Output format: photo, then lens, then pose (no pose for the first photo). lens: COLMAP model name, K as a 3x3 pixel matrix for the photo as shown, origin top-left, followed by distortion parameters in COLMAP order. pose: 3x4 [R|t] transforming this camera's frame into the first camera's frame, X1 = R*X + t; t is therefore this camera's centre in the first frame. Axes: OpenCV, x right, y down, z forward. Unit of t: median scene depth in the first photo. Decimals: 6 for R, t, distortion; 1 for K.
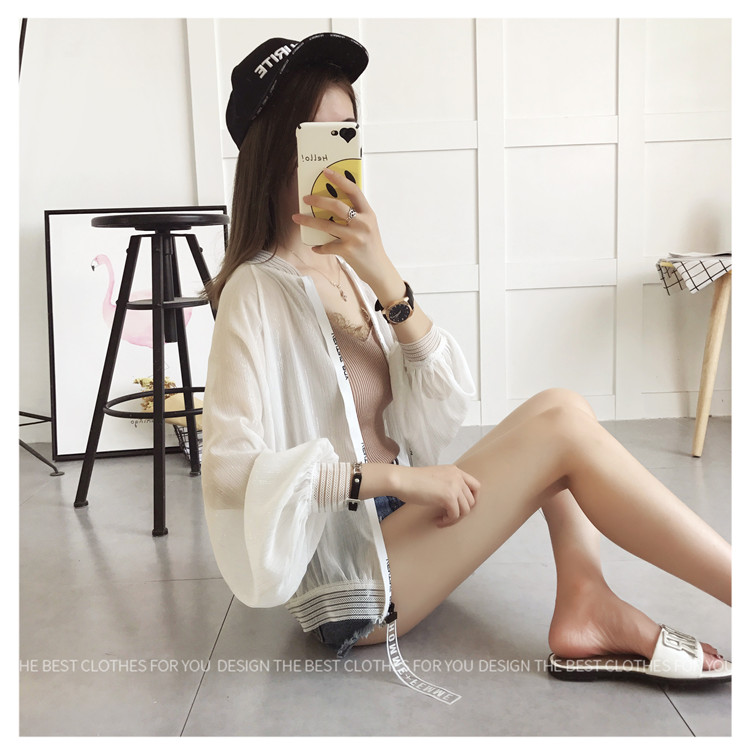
lens RADIAL K [[844.0, 0, 379.5], [0, 844.0, 369.8], [0, 0, 1]] dist [0.000150, 0.000000]
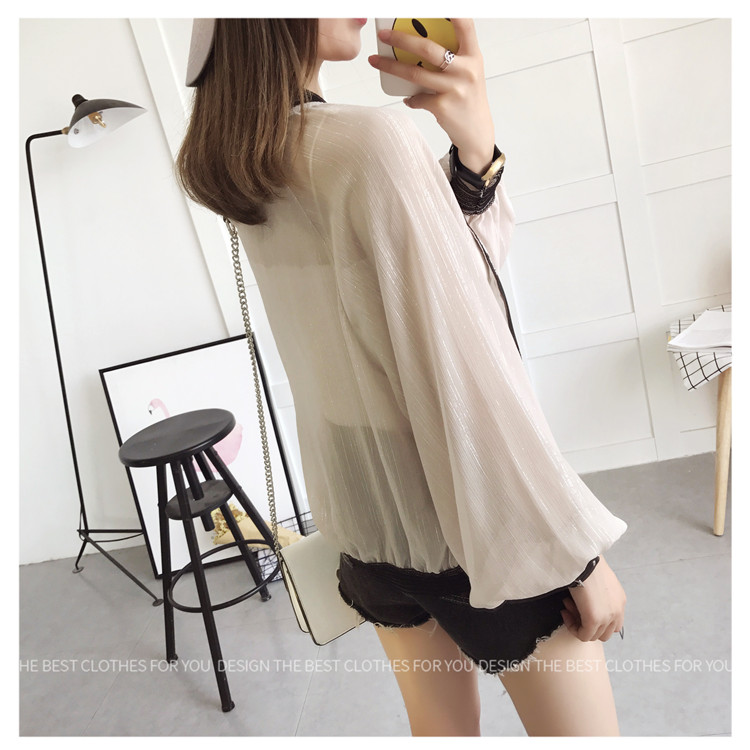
lens RADIAL K [[844.0, 0, 373.7], [0, 844.0, 368.8], [0, 0, 1]] dist [0.000150, 0.000000]
pose [[0.968298, -0.155133, -0.195789, 0.181164], [0.188040, 0.968627, 0.162486, -0.309821], [0.164440, -0.194151, 0.967091, -0.026691]]
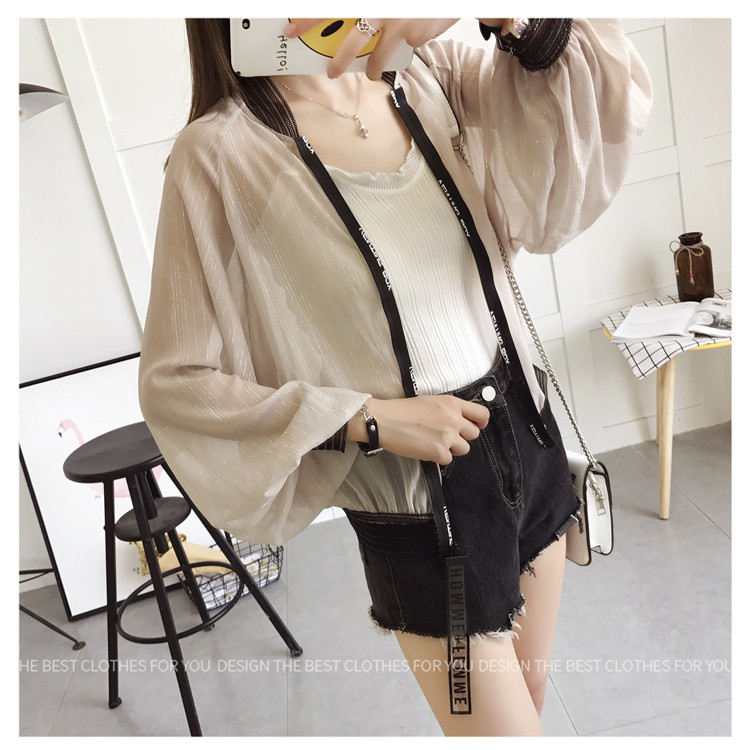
lens RADIAL K [[844.0, 0, 374.2], [0, 844.0, 367.4], [0, 0, 1]] dist [0.000150, 0.000000]
pose [[0.980201, -0.196098, 0.027424, 0.018848], [0.189540, 0.969314, 0.156541, -0.292387], [-0.057279, -0.148243, 0.987291, -0.011163]]
